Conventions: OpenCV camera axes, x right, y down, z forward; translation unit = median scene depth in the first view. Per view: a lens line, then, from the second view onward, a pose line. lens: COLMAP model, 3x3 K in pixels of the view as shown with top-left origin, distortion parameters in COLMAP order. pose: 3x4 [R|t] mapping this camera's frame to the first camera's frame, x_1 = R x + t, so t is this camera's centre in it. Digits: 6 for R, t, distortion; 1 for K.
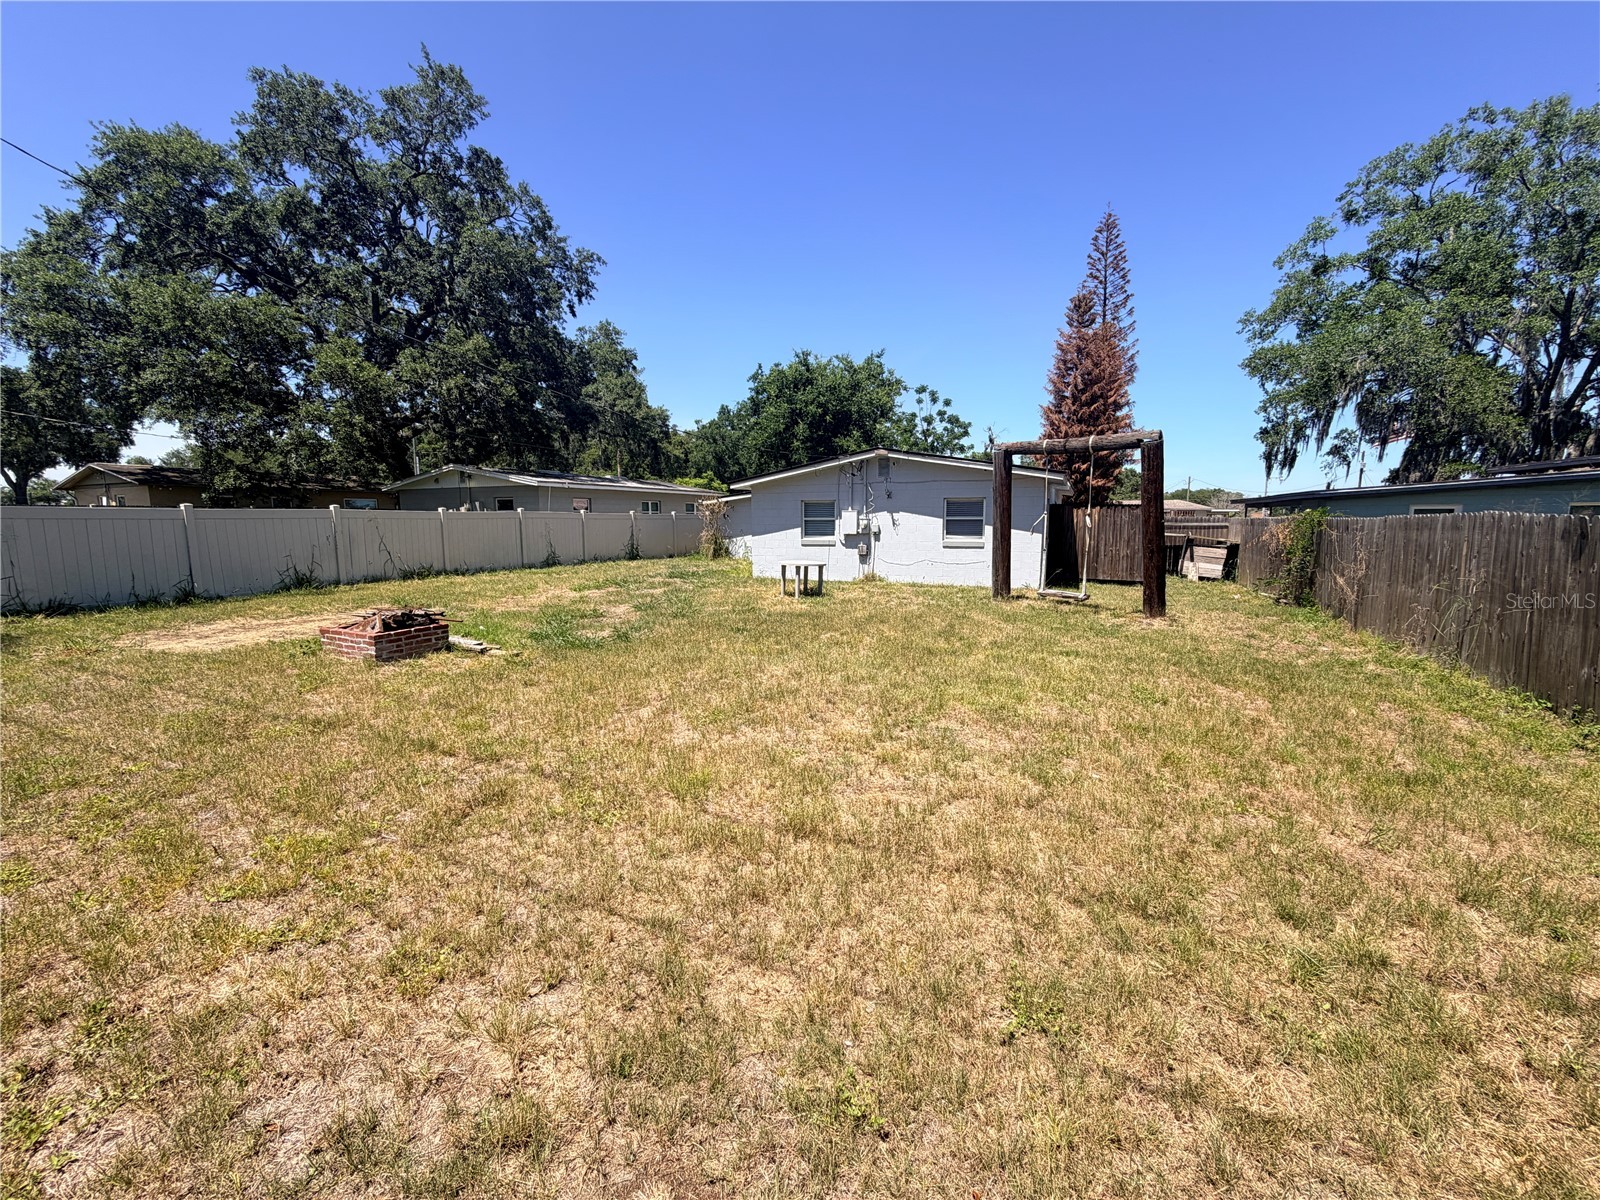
lens RADIAL K [[636.3, 0, 801.7], [0, 636.3, 600.9], [0, 0, 1]] dist [0.000180, -0.000525]
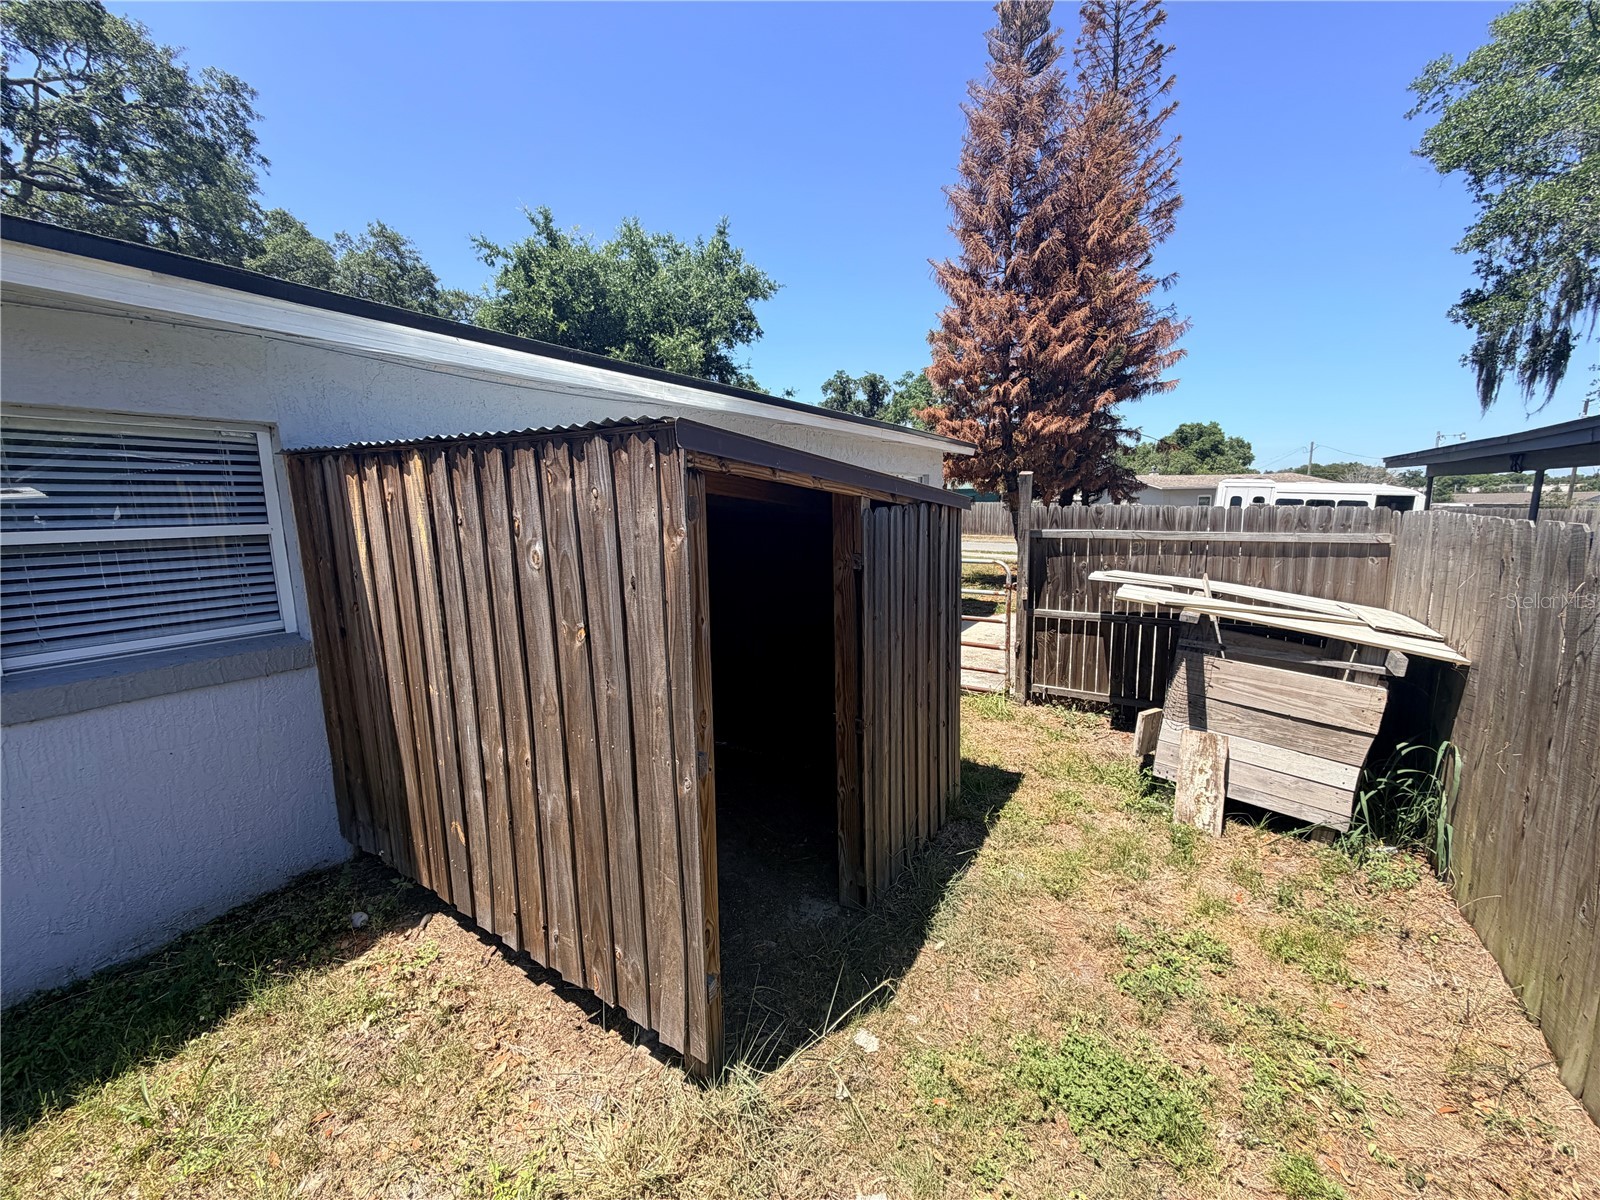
lens RADIAL K [[636.3, 0, 799.5], [0, 636.3, 598.5], [0, 0, 1]] dist [0.000180, -0.000525]
pose [[0.990781, 0.012143, -0.134928, 0.351646], [-0.009134, 0.999696, 0.022900, -0.074072], [0.135165, -0.021456, 0.990591, 0.533425]]
